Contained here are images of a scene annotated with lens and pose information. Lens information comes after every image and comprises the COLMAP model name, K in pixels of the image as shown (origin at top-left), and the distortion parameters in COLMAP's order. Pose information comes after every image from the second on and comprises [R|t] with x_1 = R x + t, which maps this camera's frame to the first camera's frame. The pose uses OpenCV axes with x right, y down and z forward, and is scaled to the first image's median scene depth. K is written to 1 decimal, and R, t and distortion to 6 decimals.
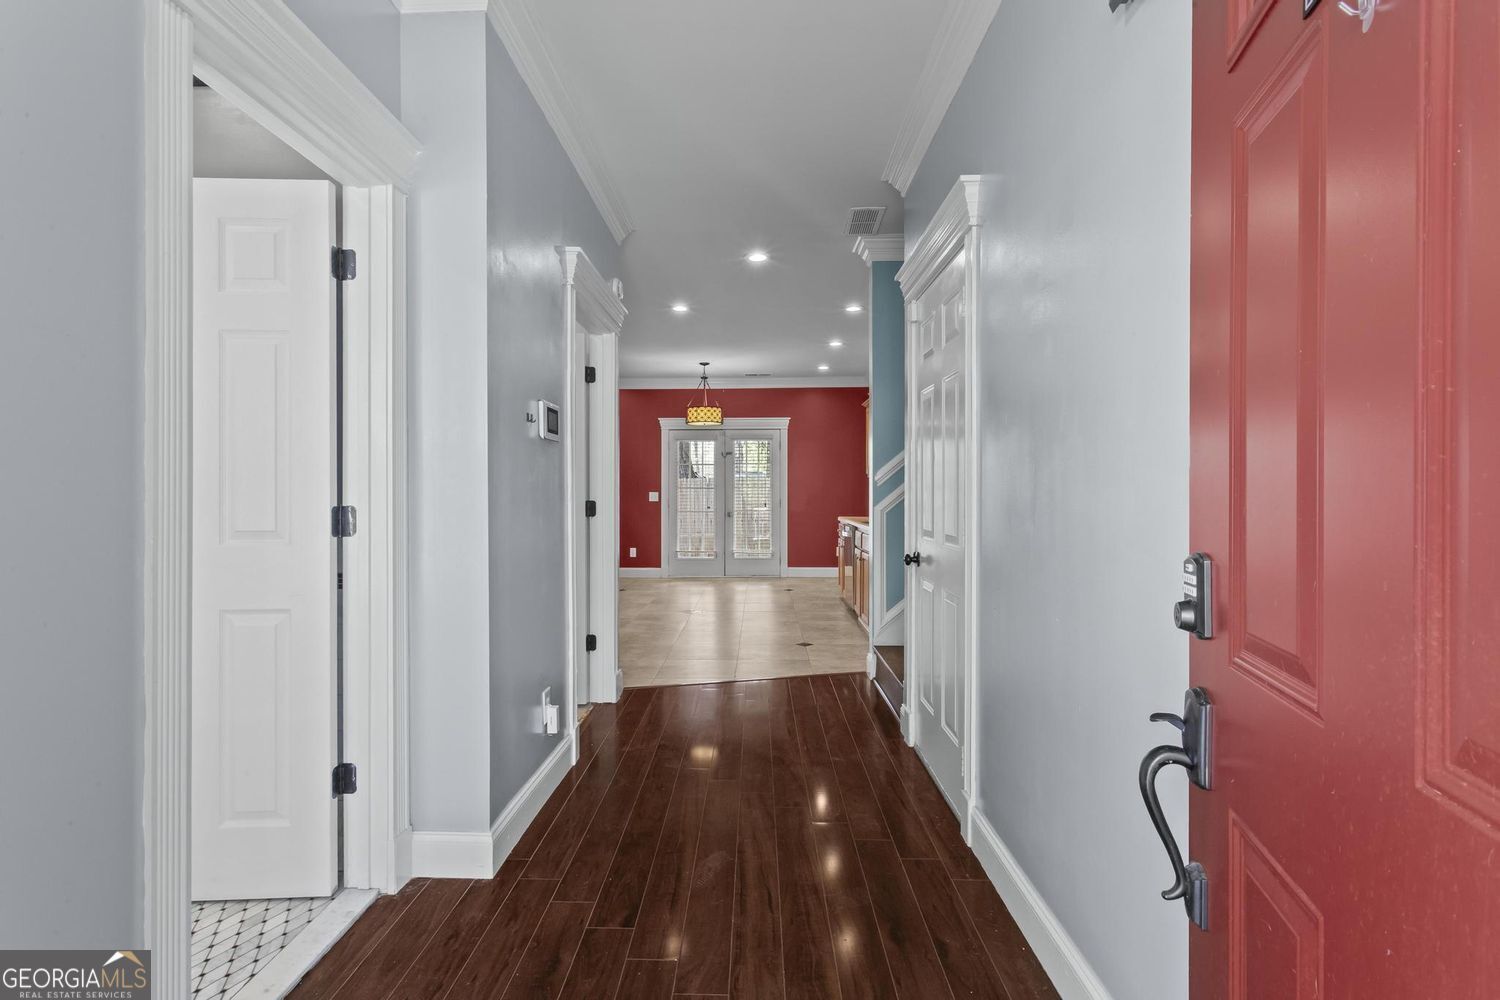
lens RADIAL K [[732.7, 0, 747.6], [0, 732.7, 492.6], [0, 0, 1]] dist [0.003311, 0.001588]
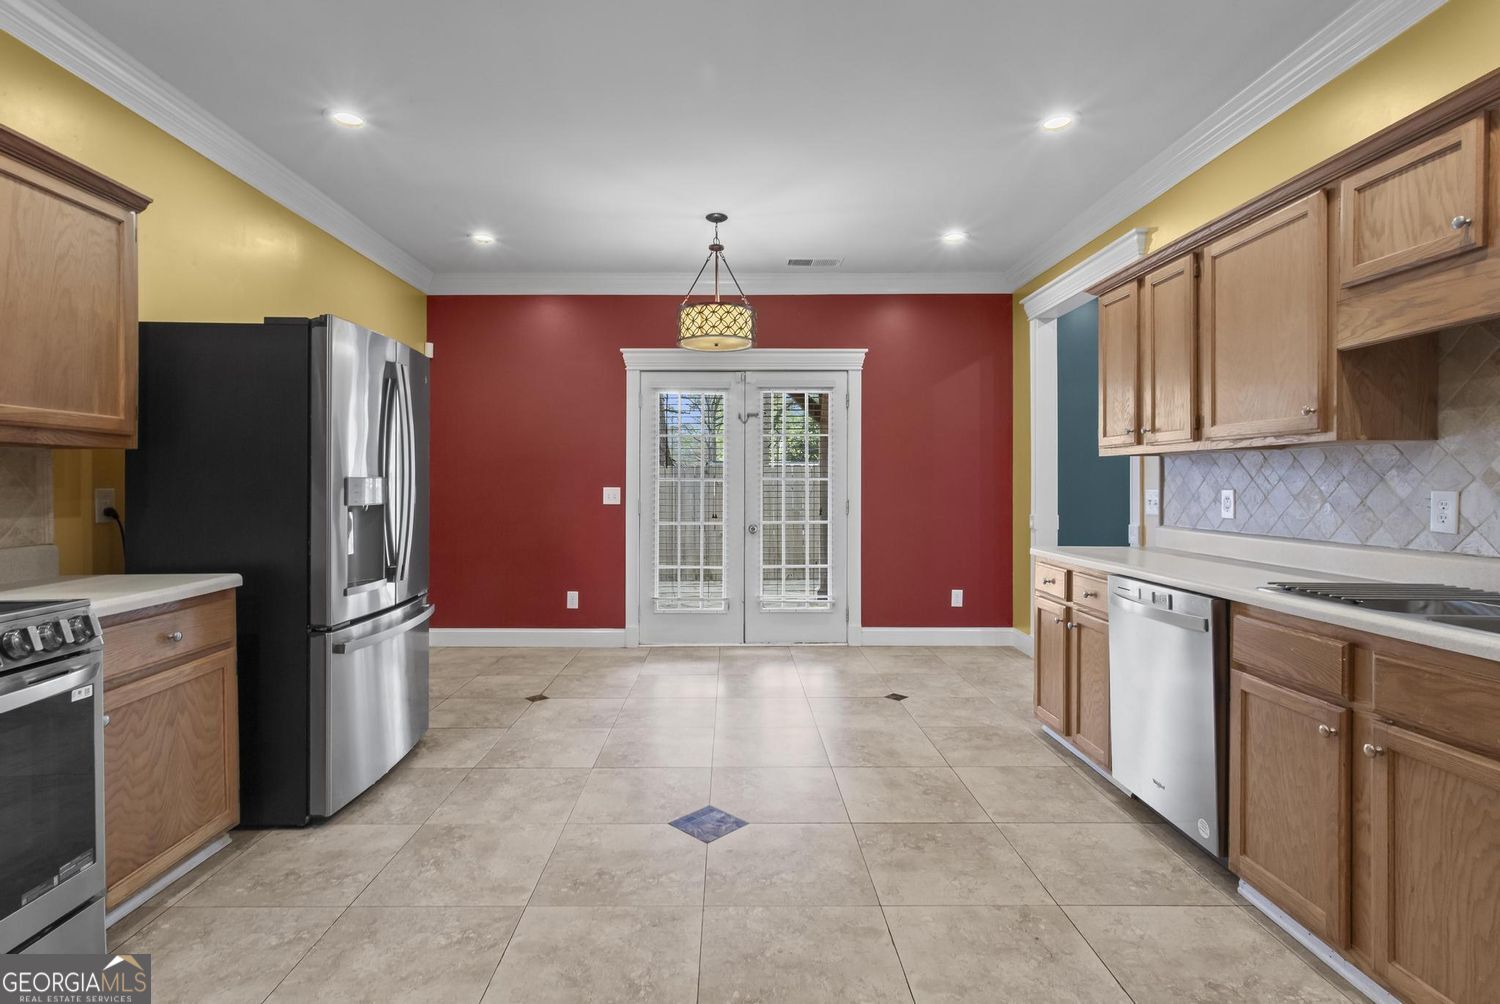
lens RADIAL K [[732.7, 0, 720.5], [0, 732.7, 484.7], [0, 0, 1]] dist [0.003311, 0.001588]
pose [[0.999980, 0.003510, 0.005277, -0.052109], [-0.003498, 0.999991, -0.002416, -0.001214], [-0.005286, 0.002397, 0.999983, 0.467354]]
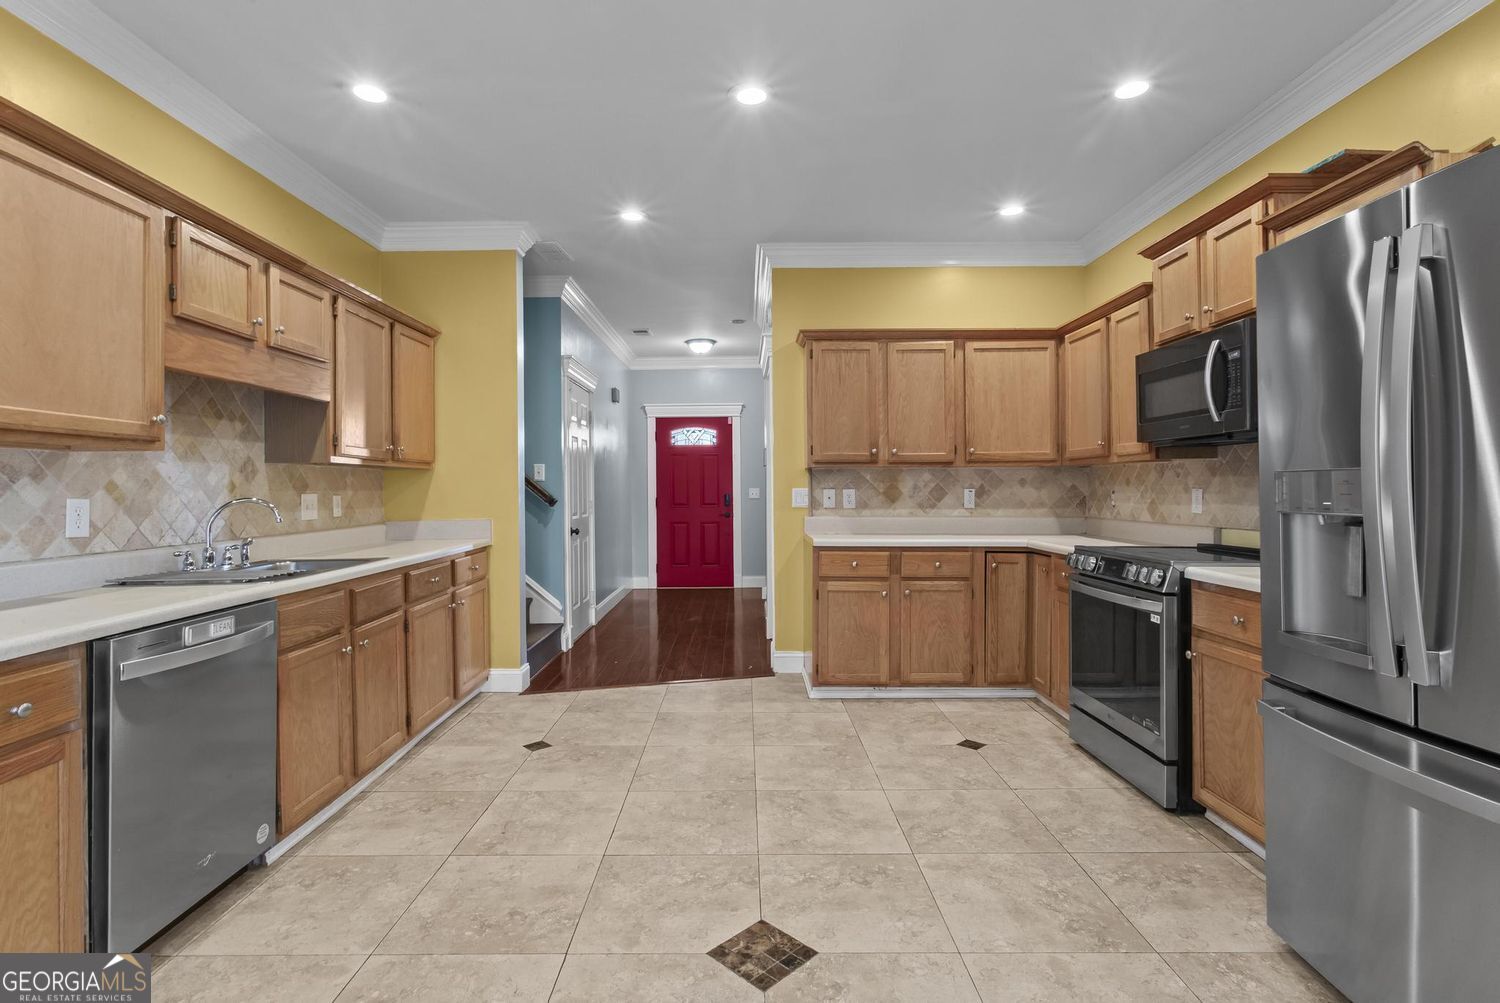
lens RADIAL K [[732.7, 0, 736.7], [0, 732.7, 490.6], [0, 0, 1]] dist [0.003311, 0.001588]
pose [[-0.999882, 0.012510, -0.008928, -0.047361], [0.012441, 0.999892, 0.007823, -0.002540], [0.009025, 0.007711, -0.999930, 0.951202]]
